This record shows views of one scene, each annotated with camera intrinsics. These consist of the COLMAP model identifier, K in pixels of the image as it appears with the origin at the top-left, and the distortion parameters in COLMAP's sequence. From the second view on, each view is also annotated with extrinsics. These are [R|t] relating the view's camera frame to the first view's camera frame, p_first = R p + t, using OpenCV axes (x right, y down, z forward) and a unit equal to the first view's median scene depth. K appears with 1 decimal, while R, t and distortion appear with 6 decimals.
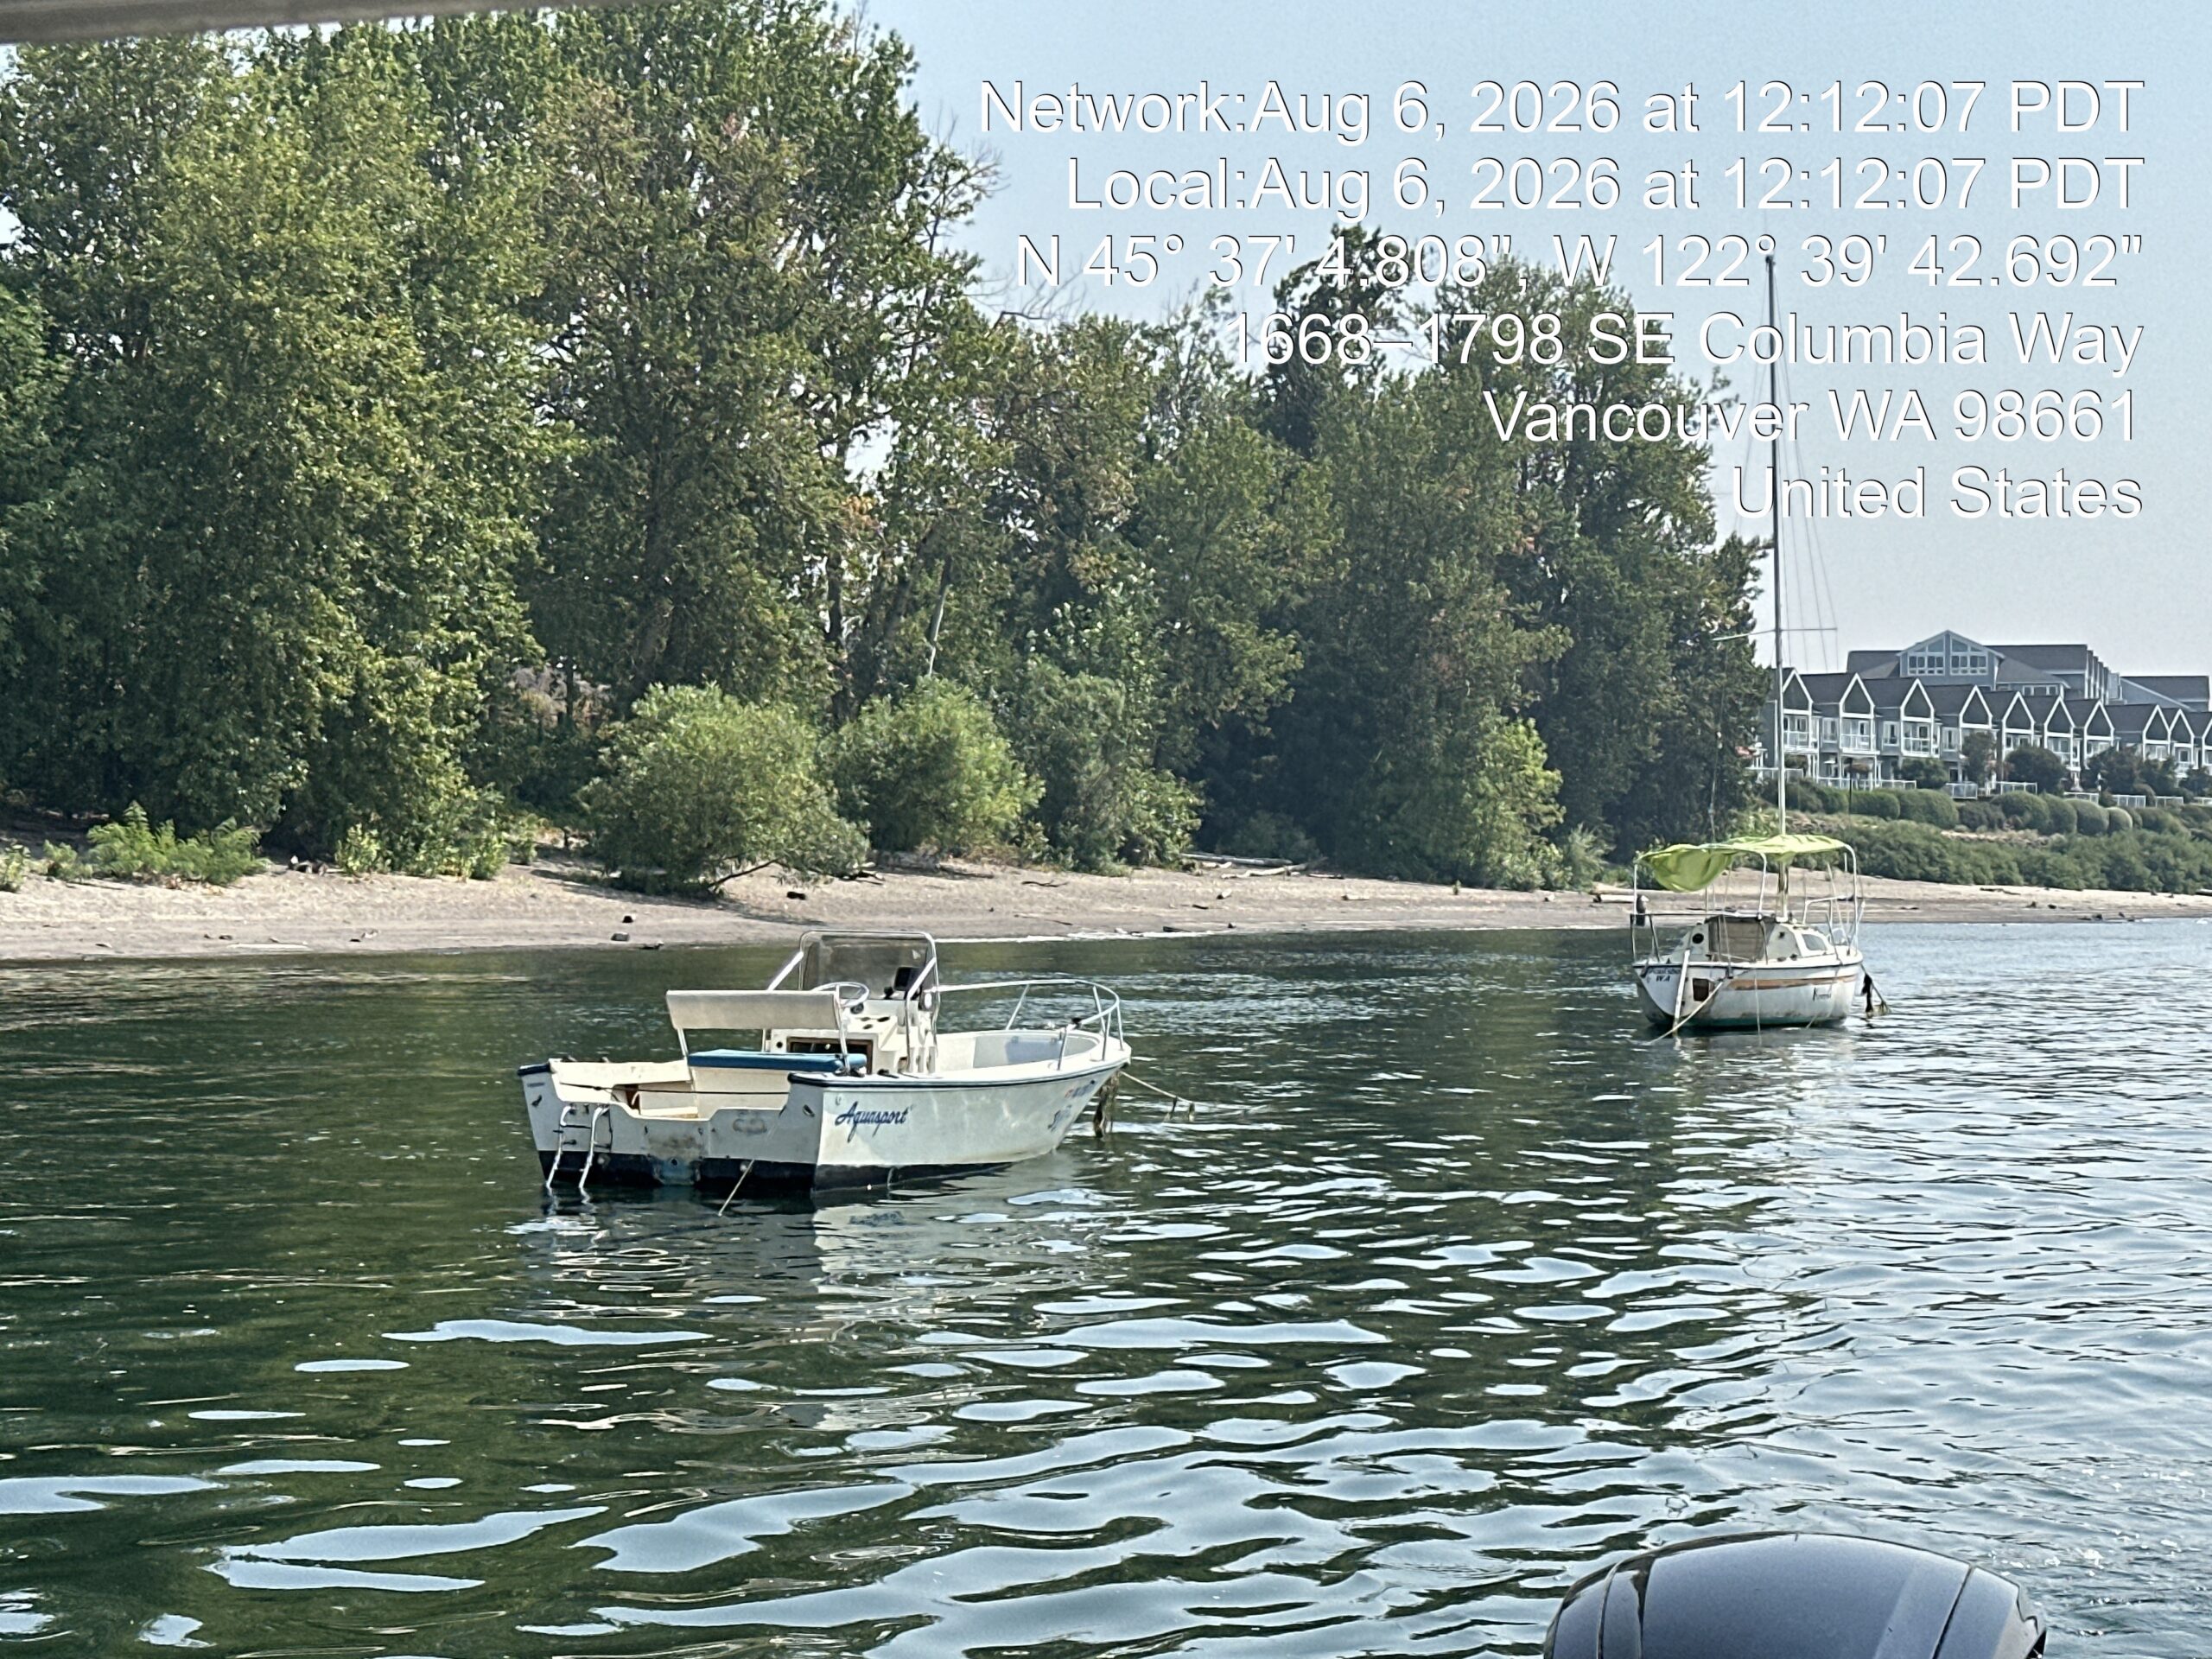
lens RADIAL K [[3768.0, 0, 1088.5], [0, 3768.0, 850.6], [0, 0, 1]] dist [-0.065792, 0.000000]
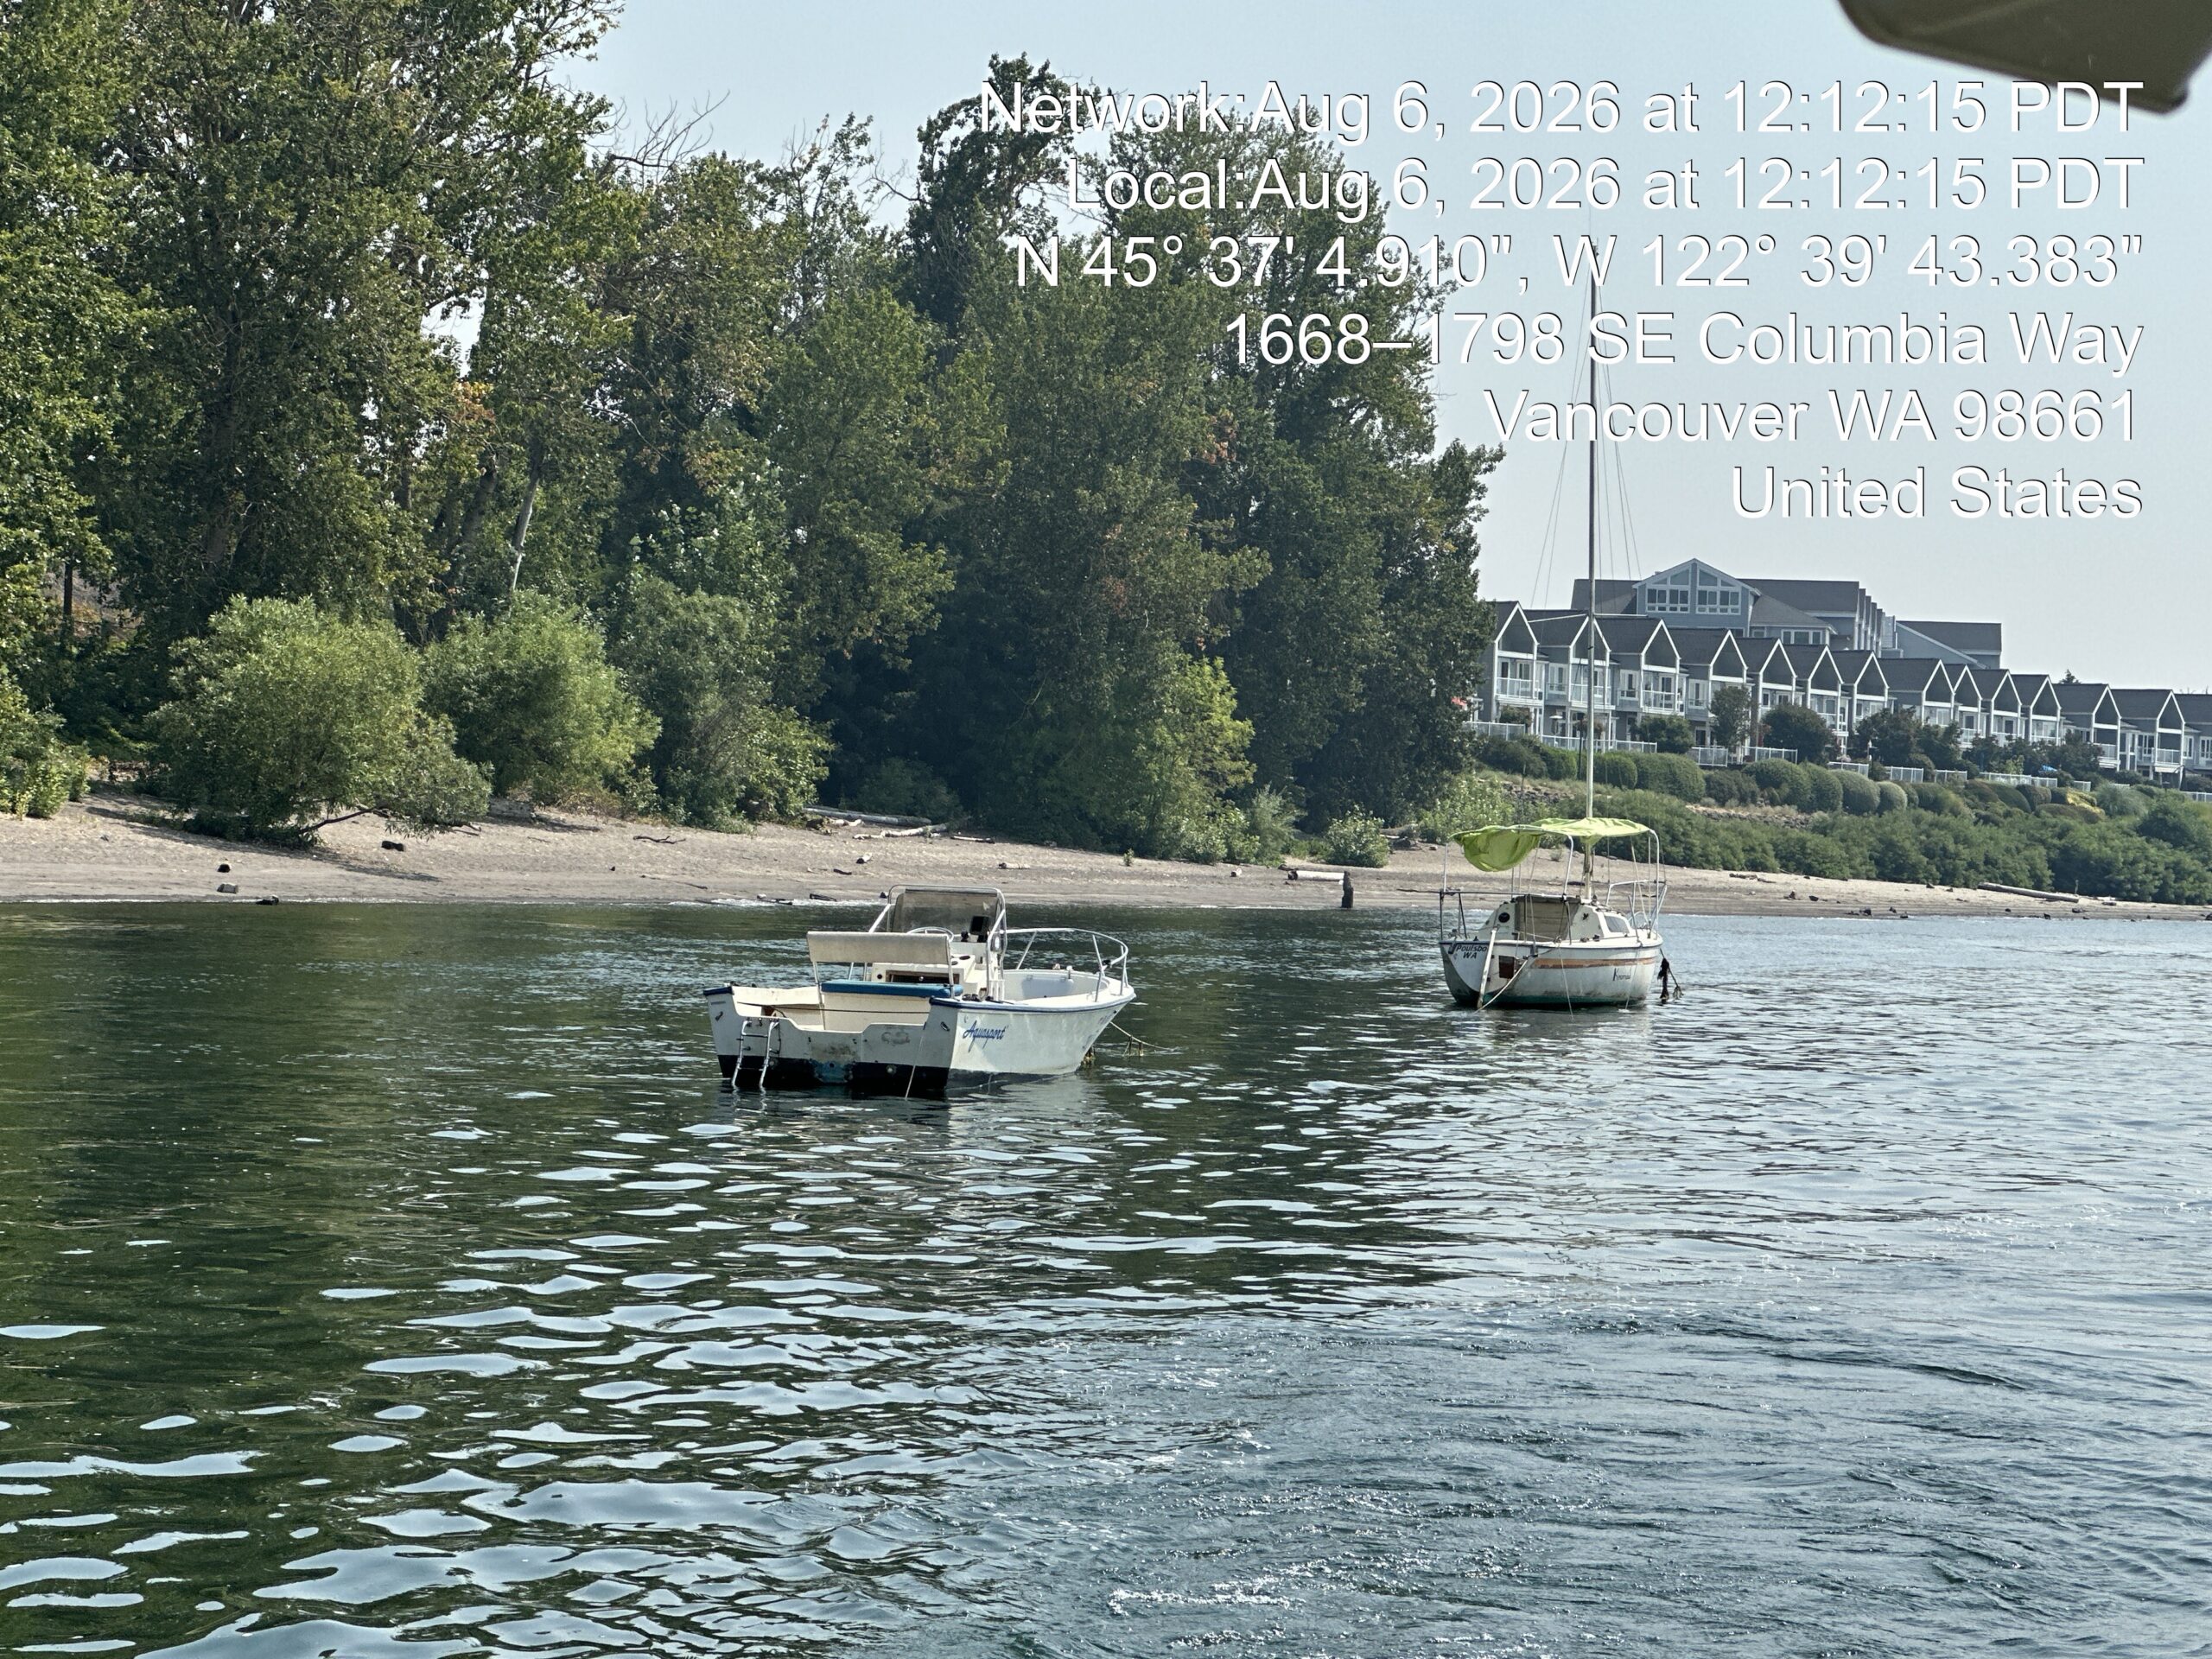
lens RADIAL K [[5245.0, 0, 1107.3], [0, 5245.0, 814.3], [0, 0, 1]] dist [-0.338782, 0.000000]
pose [[0.992086, 0.027627, 0.122485, -0.051384], [-0.028023, 0.999606, 0.001517, -0.001394], [-0.122395, -0.004938, 0.992469, -0.164123]]
